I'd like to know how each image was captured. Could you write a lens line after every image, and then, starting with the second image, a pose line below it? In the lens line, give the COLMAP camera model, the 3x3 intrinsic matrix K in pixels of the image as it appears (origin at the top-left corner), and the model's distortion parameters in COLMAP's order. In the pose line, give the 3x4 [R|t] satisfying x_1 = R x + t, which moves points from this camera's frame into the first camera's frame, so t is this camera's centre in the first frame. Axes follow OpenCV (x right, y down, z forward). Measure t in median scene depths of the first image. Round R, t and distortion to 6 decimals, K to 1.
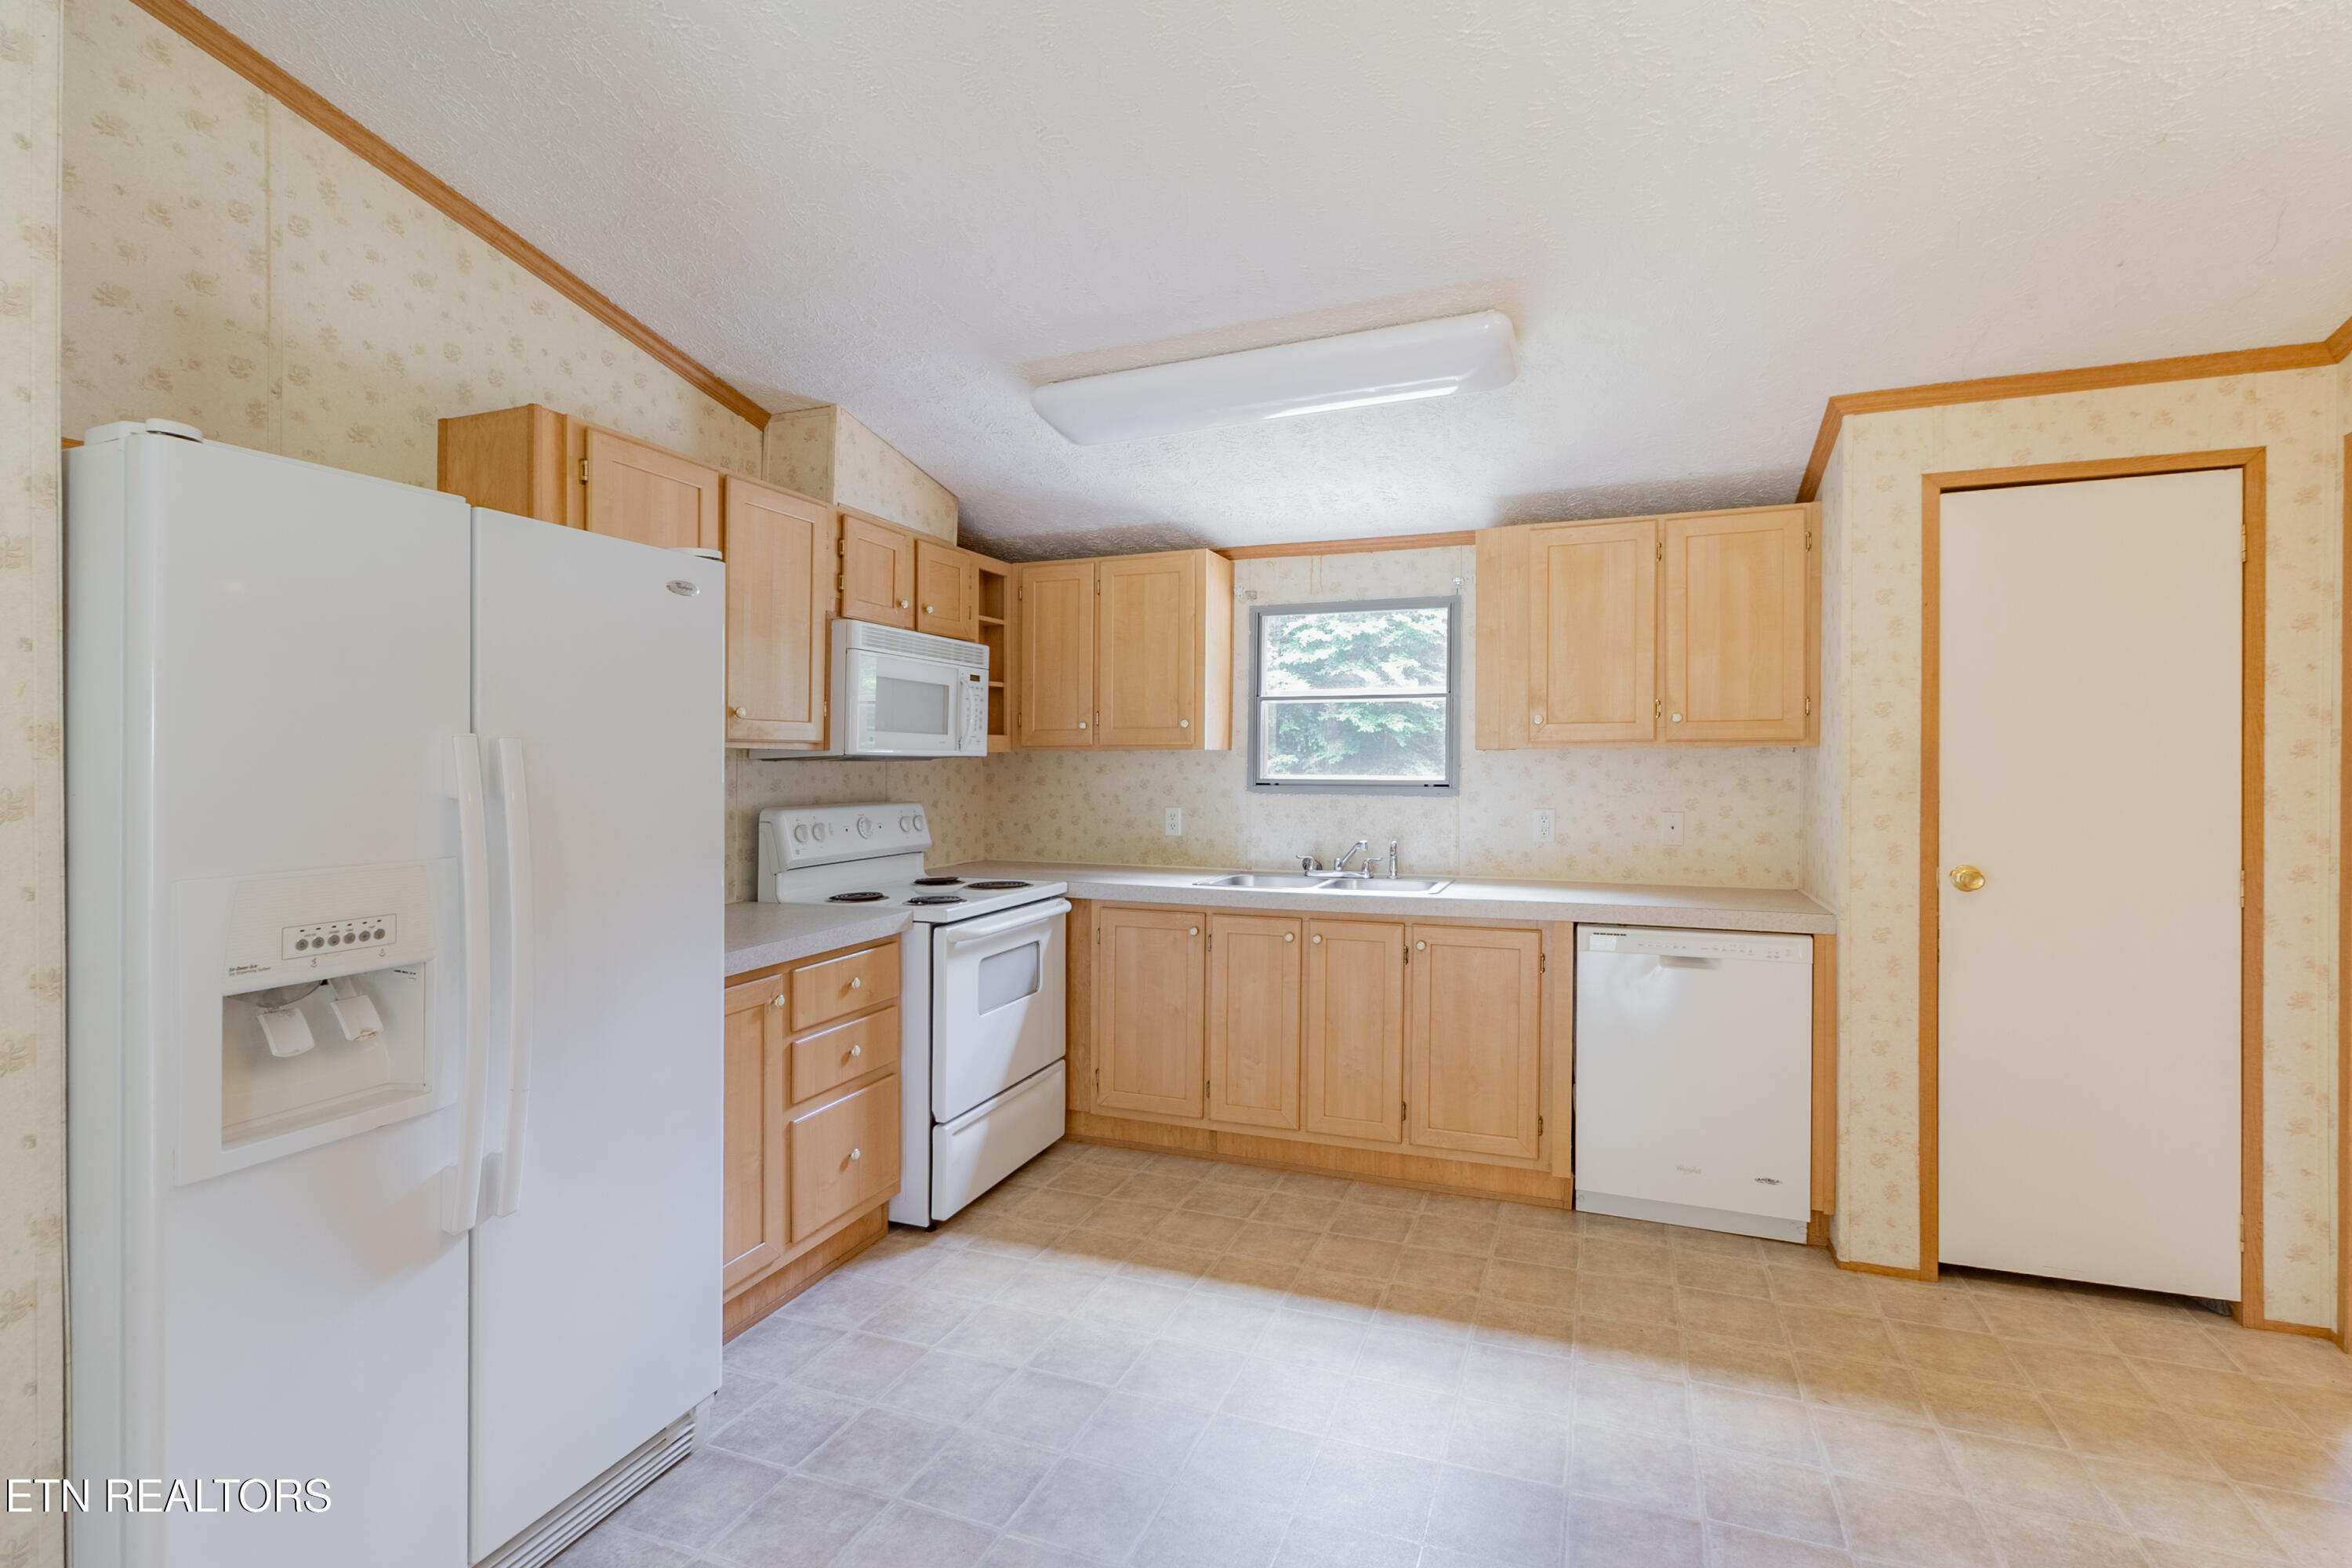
lens RADIAL K [[1088.5, 0, 1199.7], [0, 1088.5, 759.0], [0, 0, 1]] dist [-0.002500, 0.001518]
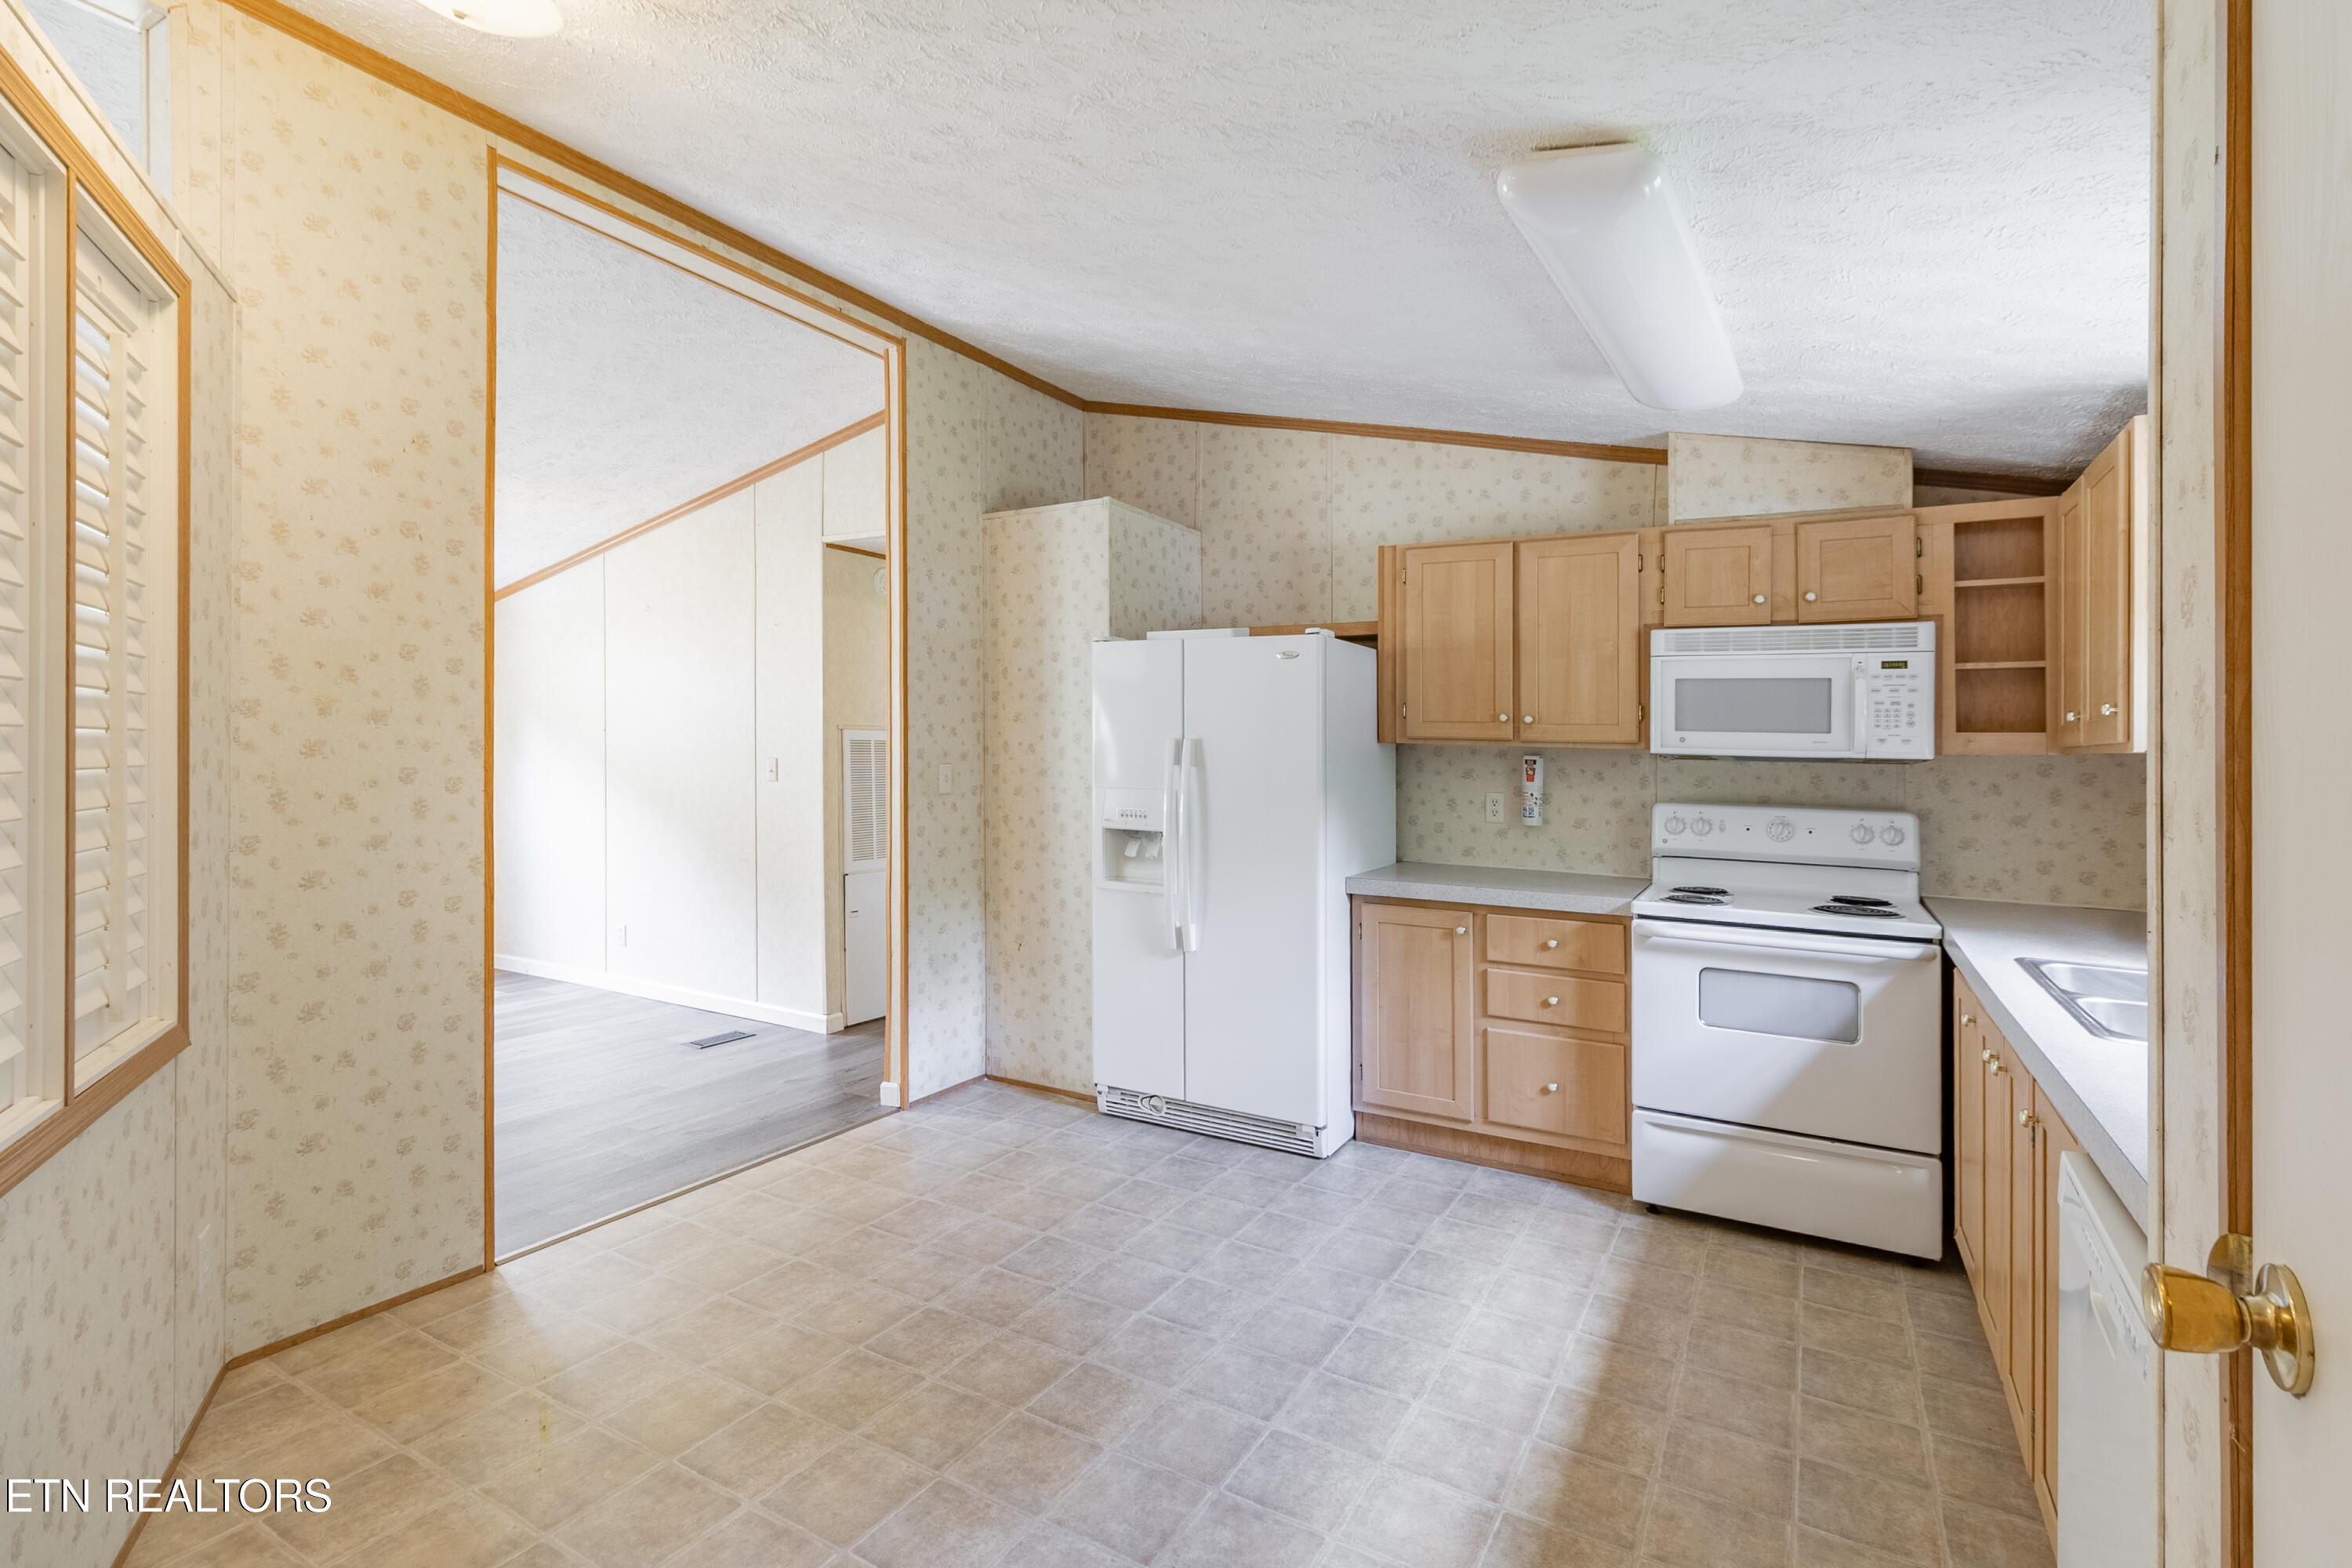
lens RADIAL K [[1088.5, 0, 1157.9], [0, 1088.5, 714.7], [0, 0, 1]] dist [-0.002500, 0.001518]
pose [[-0.164977, -0.031210, -0.985804, 0.843771], [-0.017208, 0.999438, -0.028762, -0.001394], [0.986147, 0.012219, -0.165421, 0.693117]]
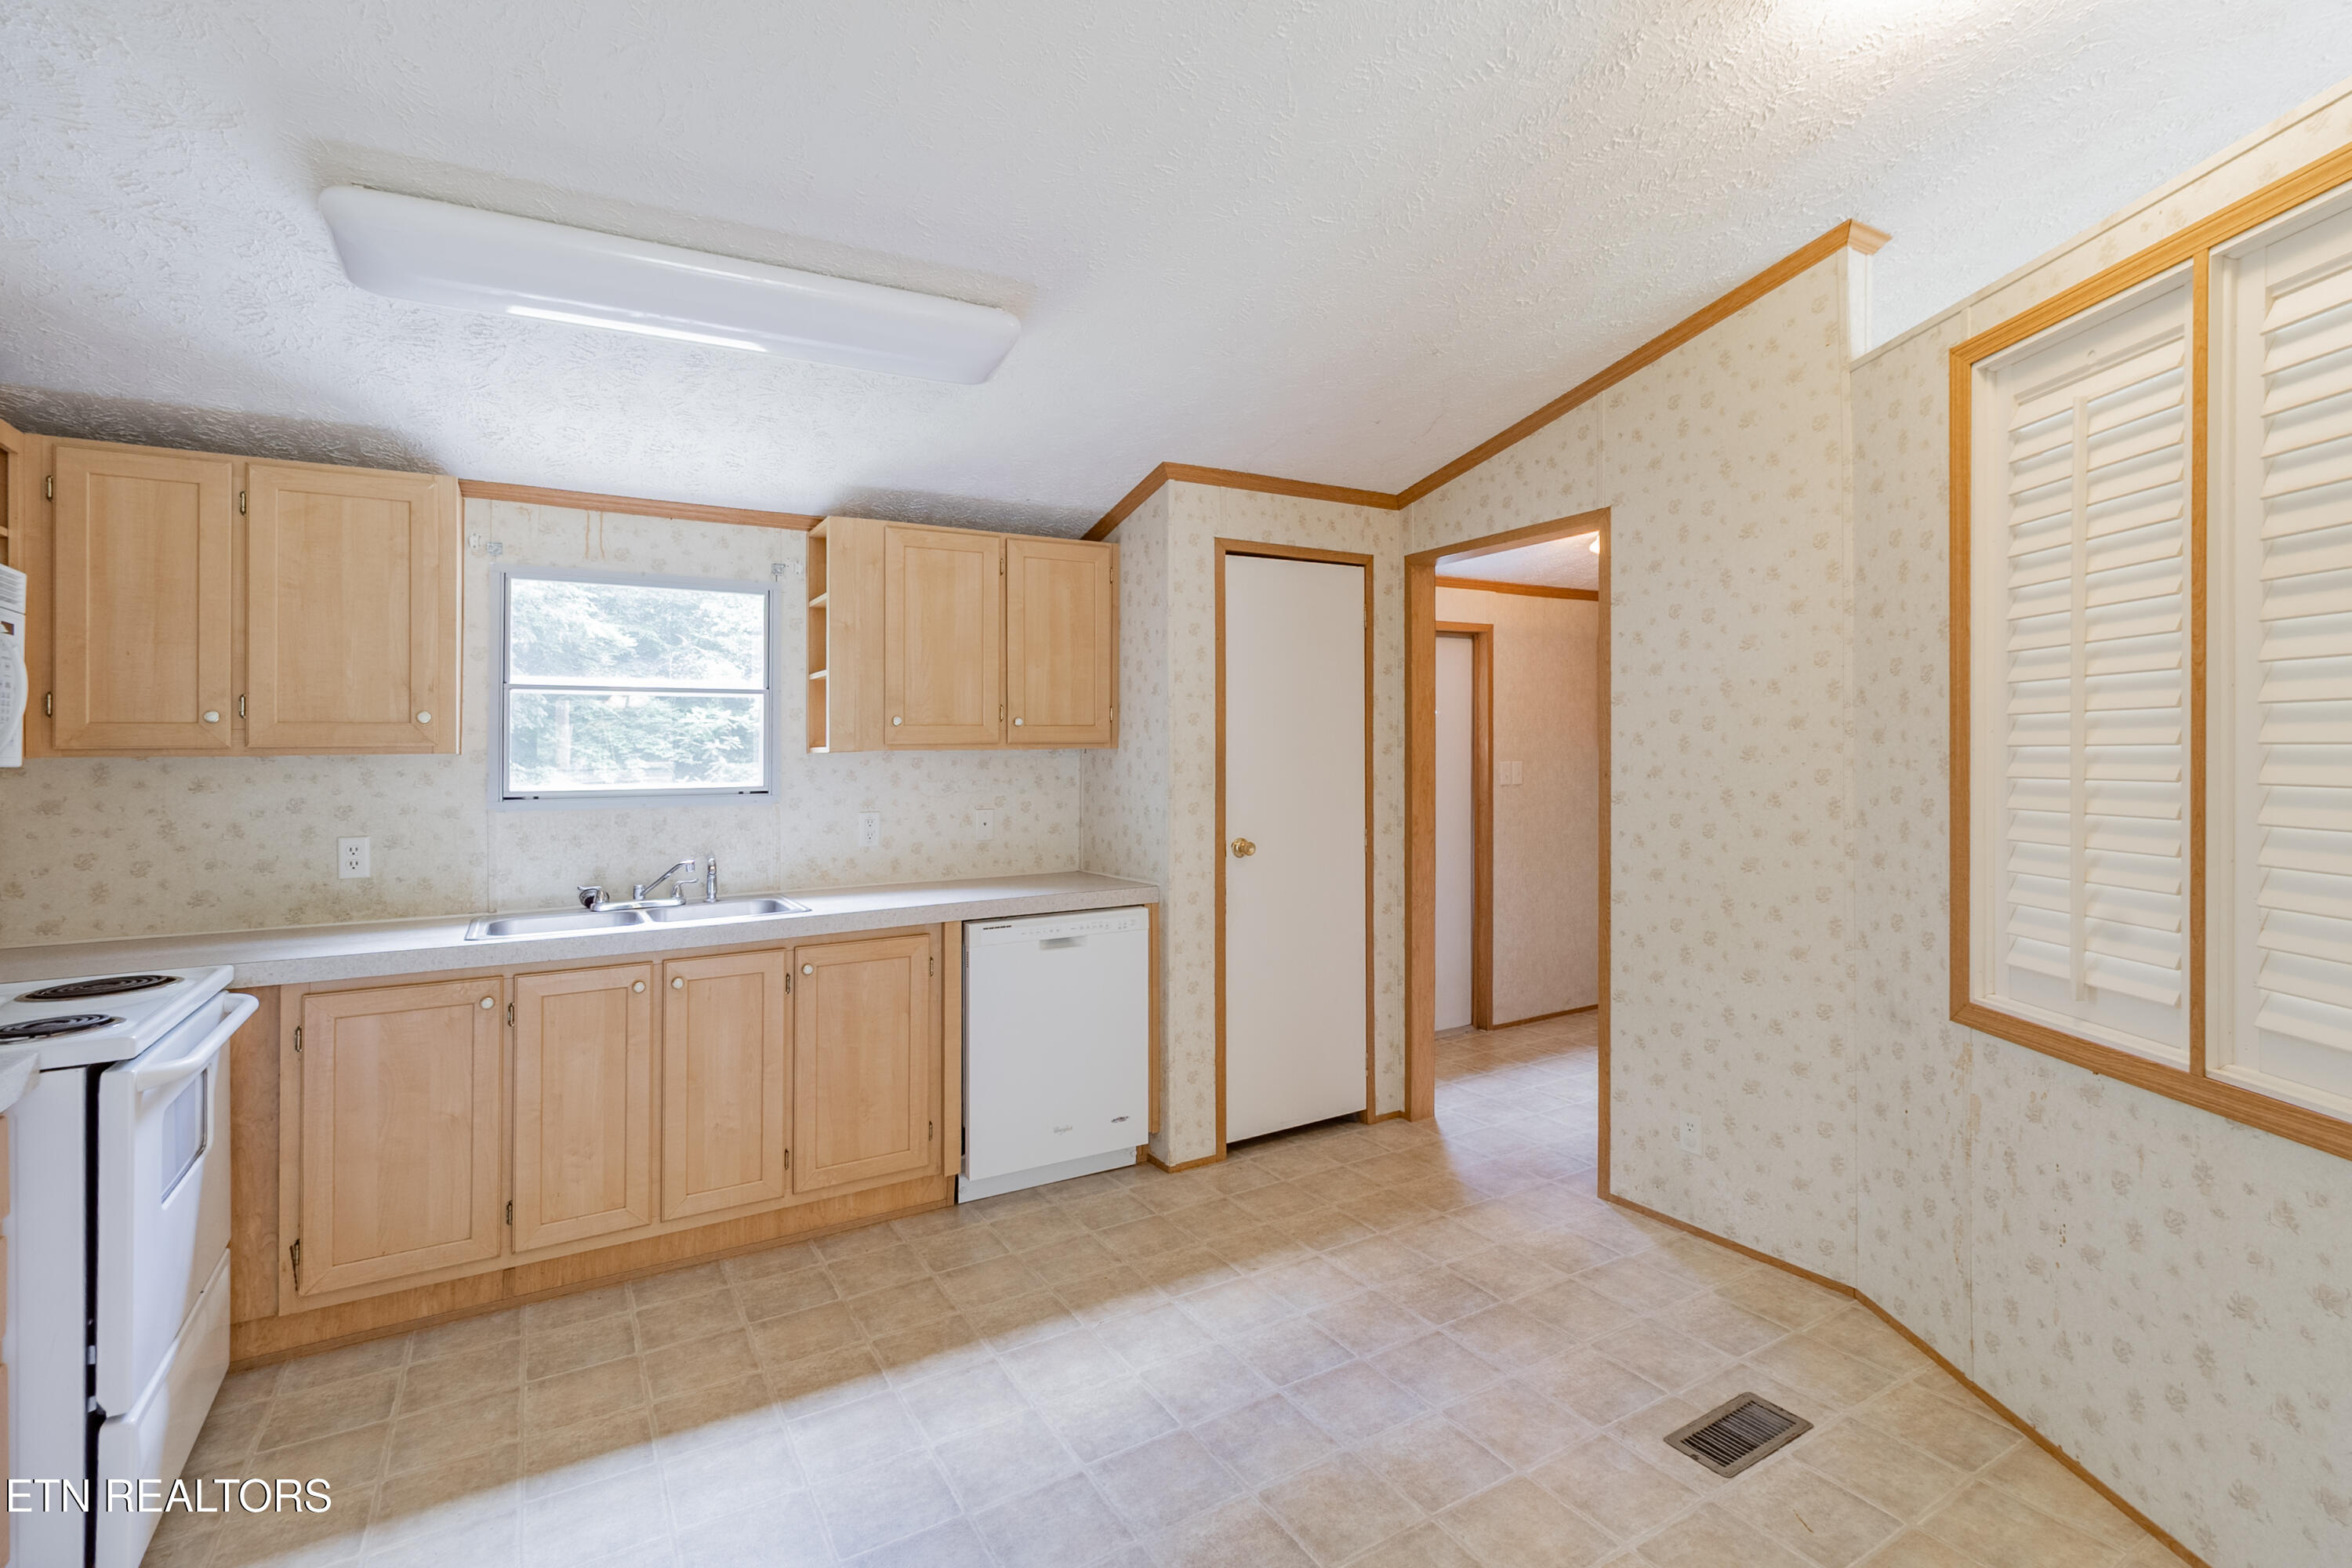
lens RADIAL K [[1088.5, 0, 1200.3], [0, 1088.5, 762.6], [0, 0, 1]] dist [-0.002500, 0.001518]
pose [[0.609607, -0.011249, 0.792624, -0.324419], [0.010998, 0.999923, 0.005733, -0.001689], [-0.792628, 0.005222, 0.609684, 0.199652]]
